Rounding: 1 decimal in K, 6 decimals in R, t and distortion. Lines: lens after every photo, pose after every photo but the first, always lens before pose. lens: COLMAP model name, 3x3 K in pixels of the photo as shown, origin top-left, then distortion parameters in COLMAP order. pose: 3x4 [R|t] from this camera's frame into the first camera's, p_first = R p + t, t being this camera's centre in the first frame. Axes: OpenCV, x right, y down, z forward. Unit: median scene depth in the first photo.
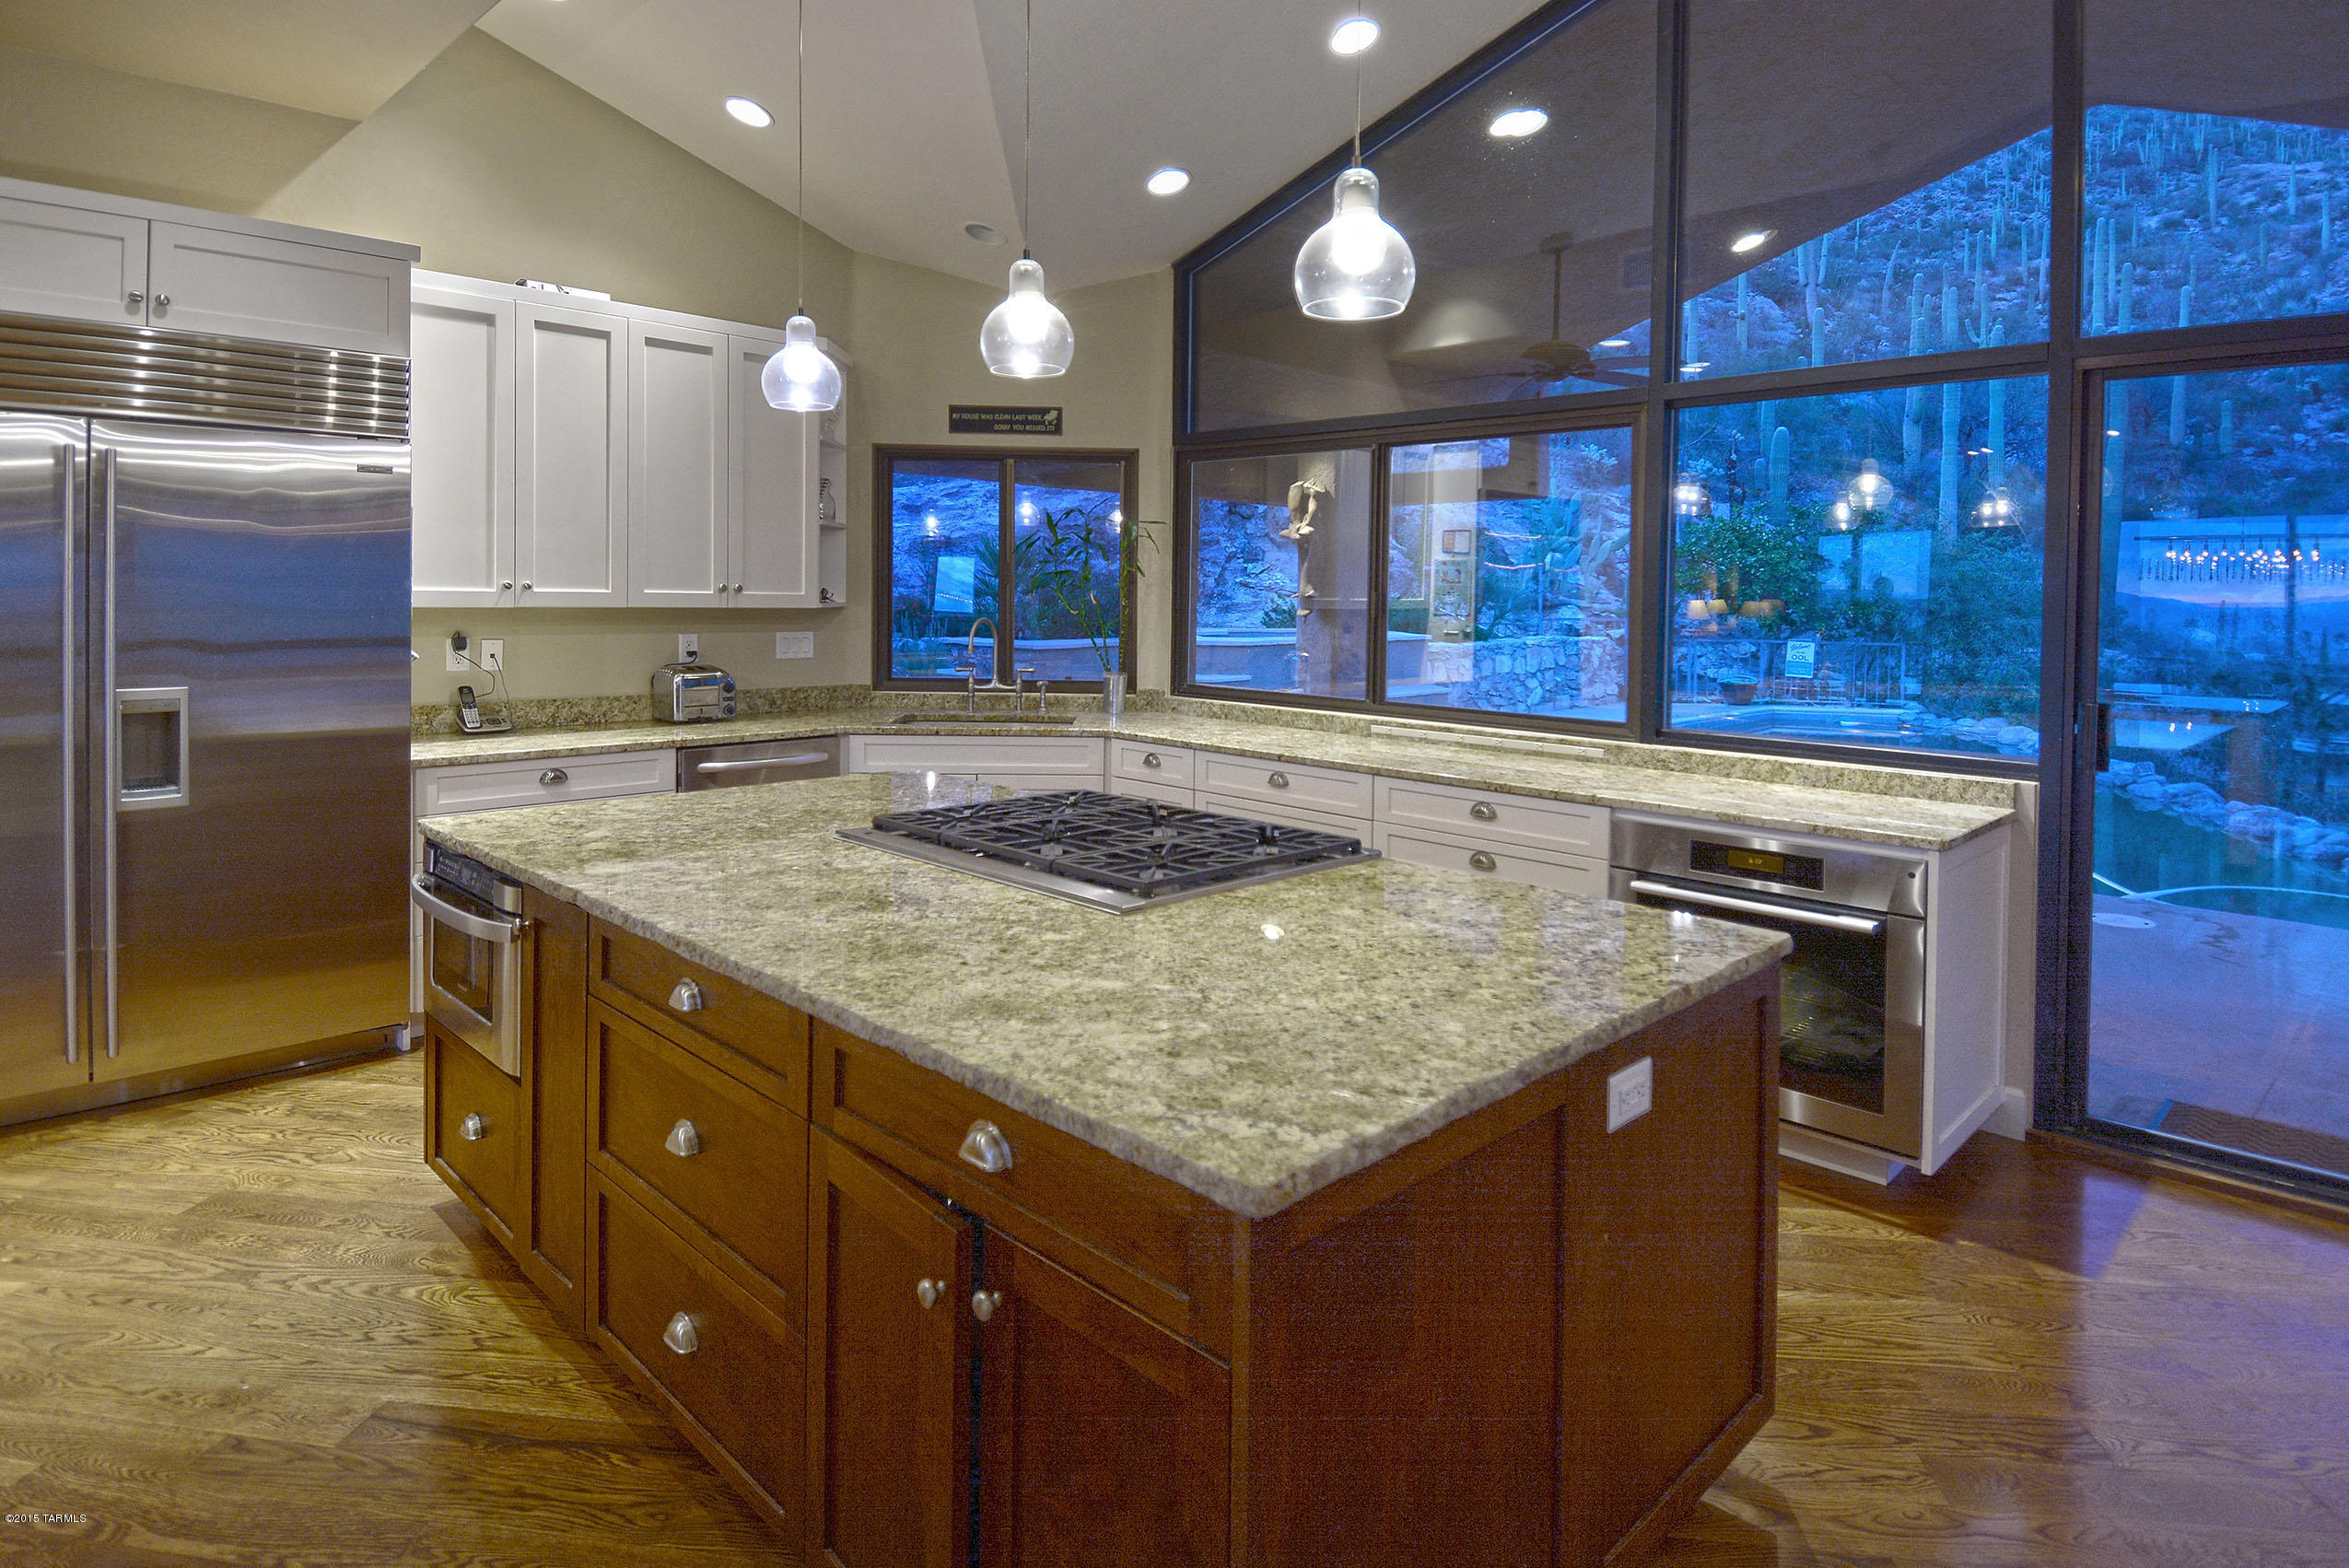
lens RADIAL K [[1286.7, 0, 1113.2], [0, 1286.7, 625.9], [0, 0, 1]] dist [-0.000937, -0.014276]
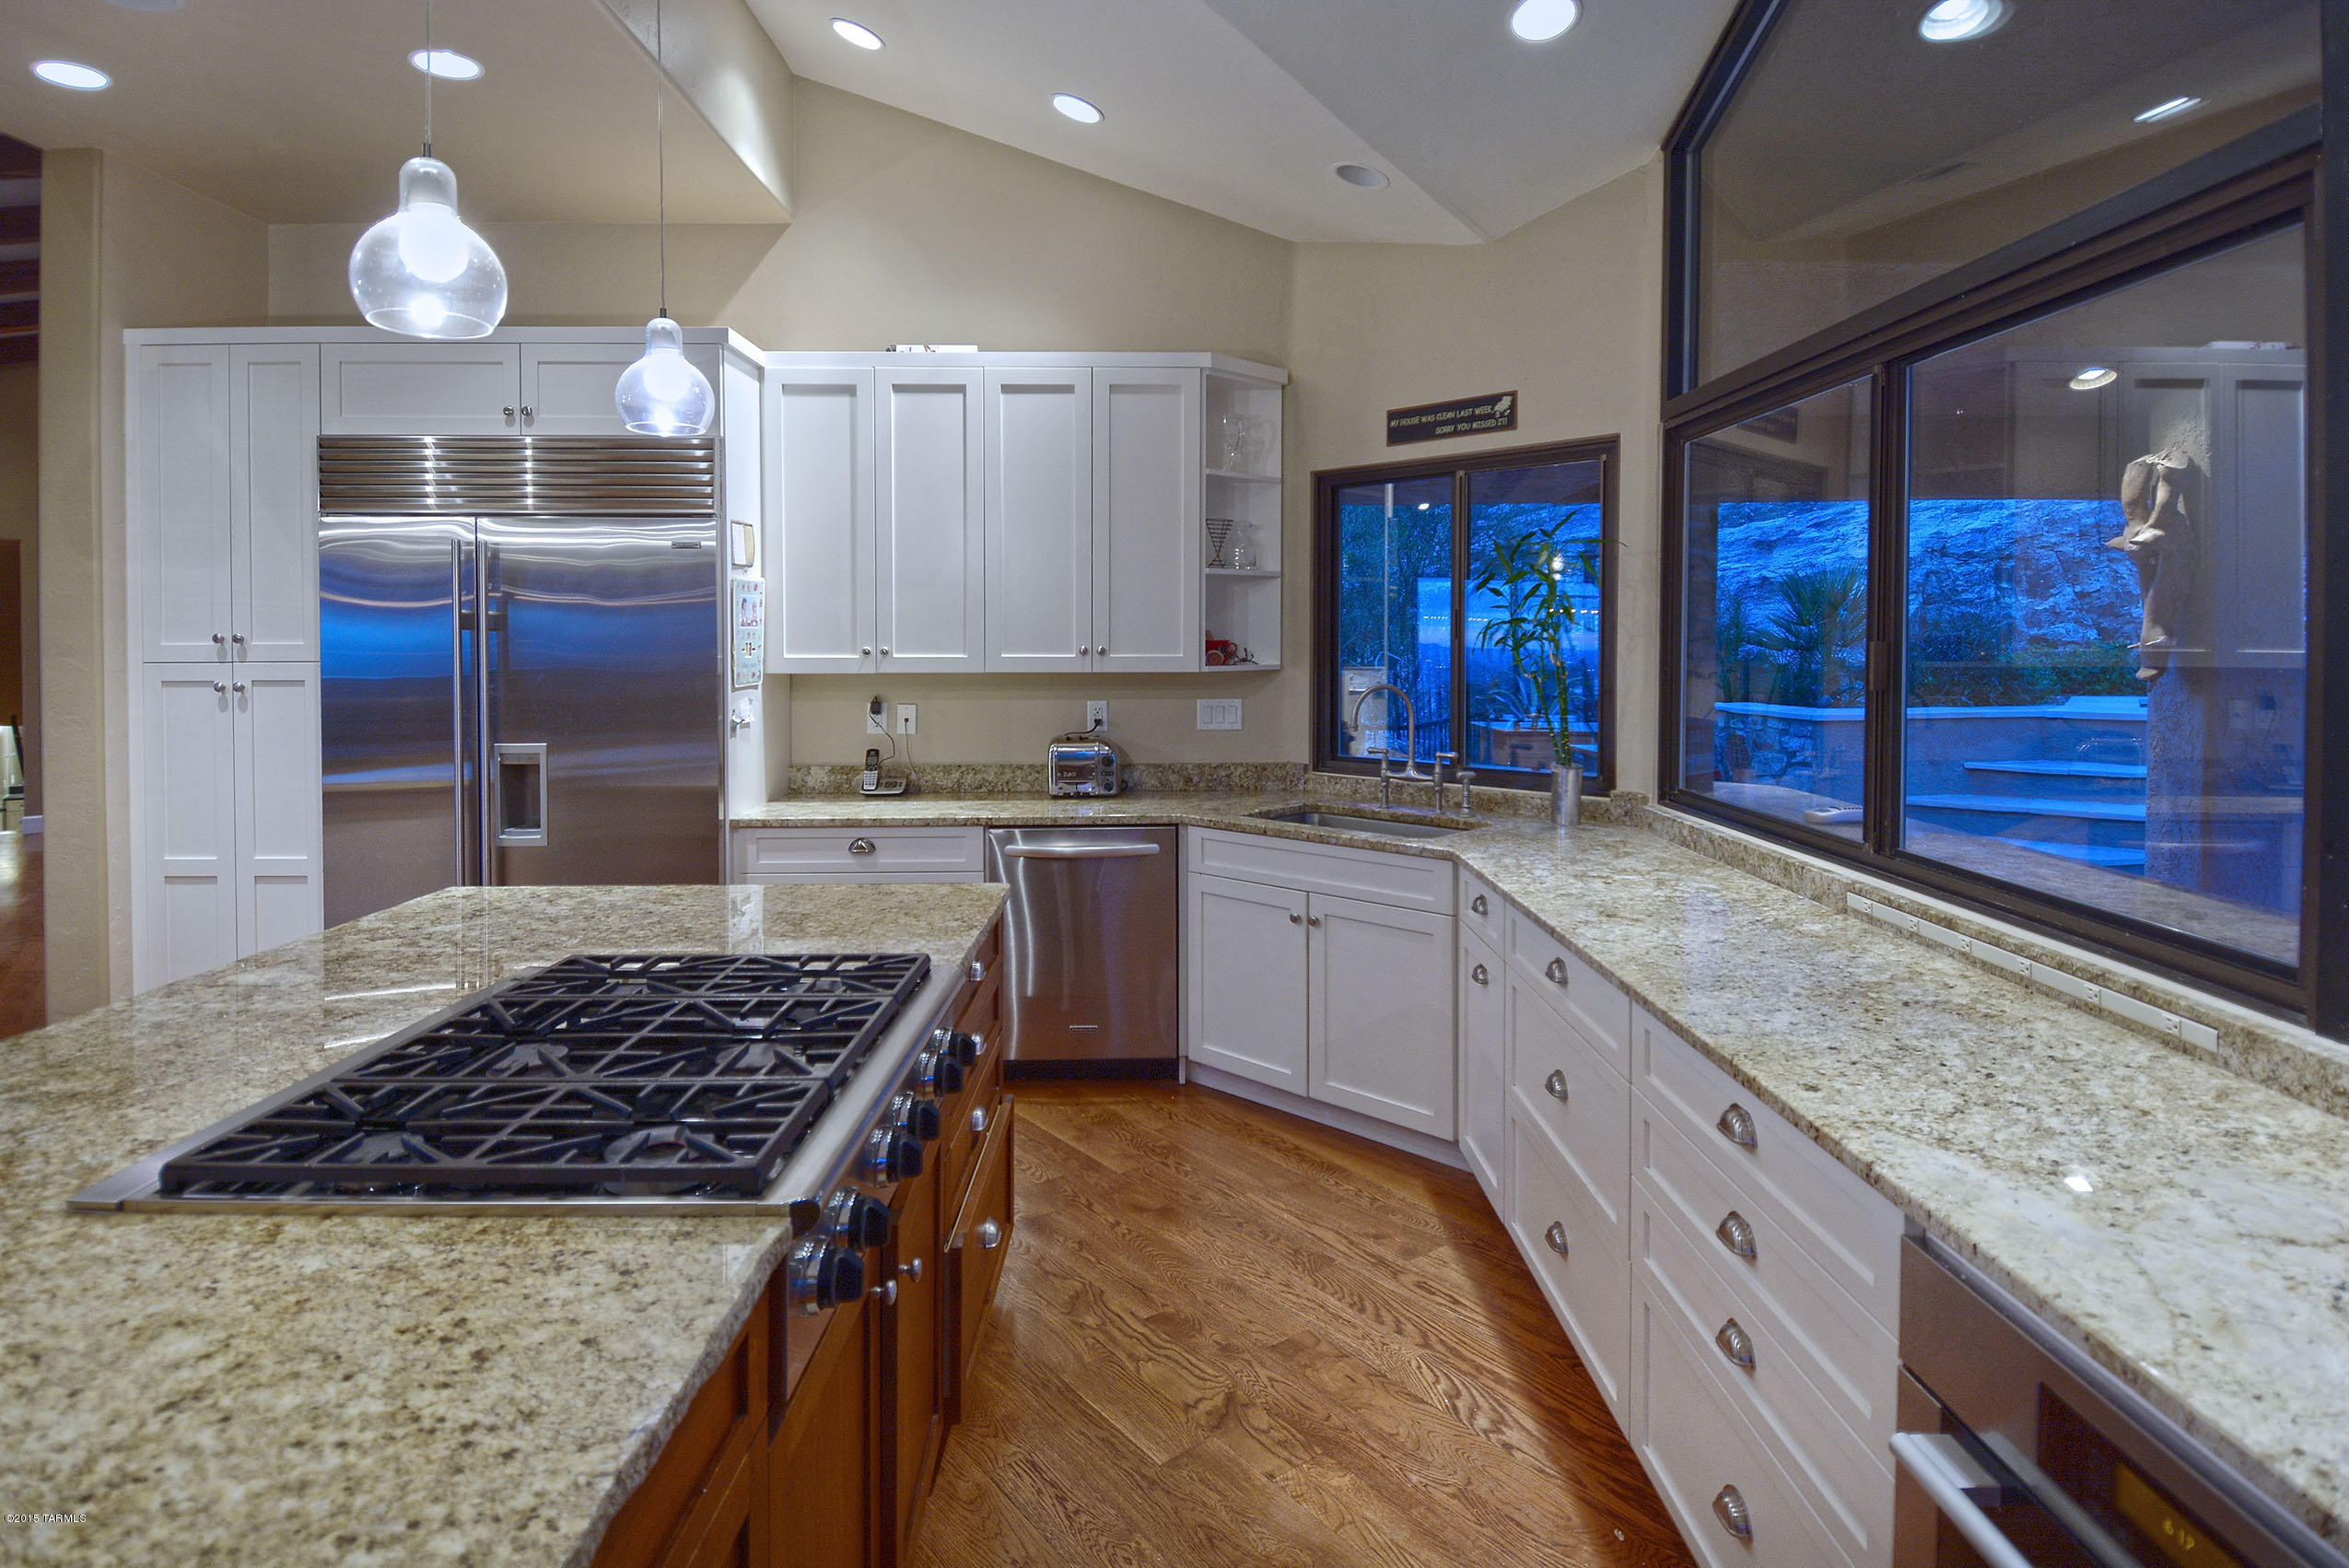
lens RADIAL K [[1257.8, 0, 1160.8], [0, 1257.8, 670.7], [0, 0, 1]] dist [0.039876, -0.044415]
pose [[0.720855, -0.001519, -0.693084, 0.362275], [-0.004314, 0.999968, -0.006678, -0.010040], [0.693072, 0.007804, 0.720826, 0.425477]]
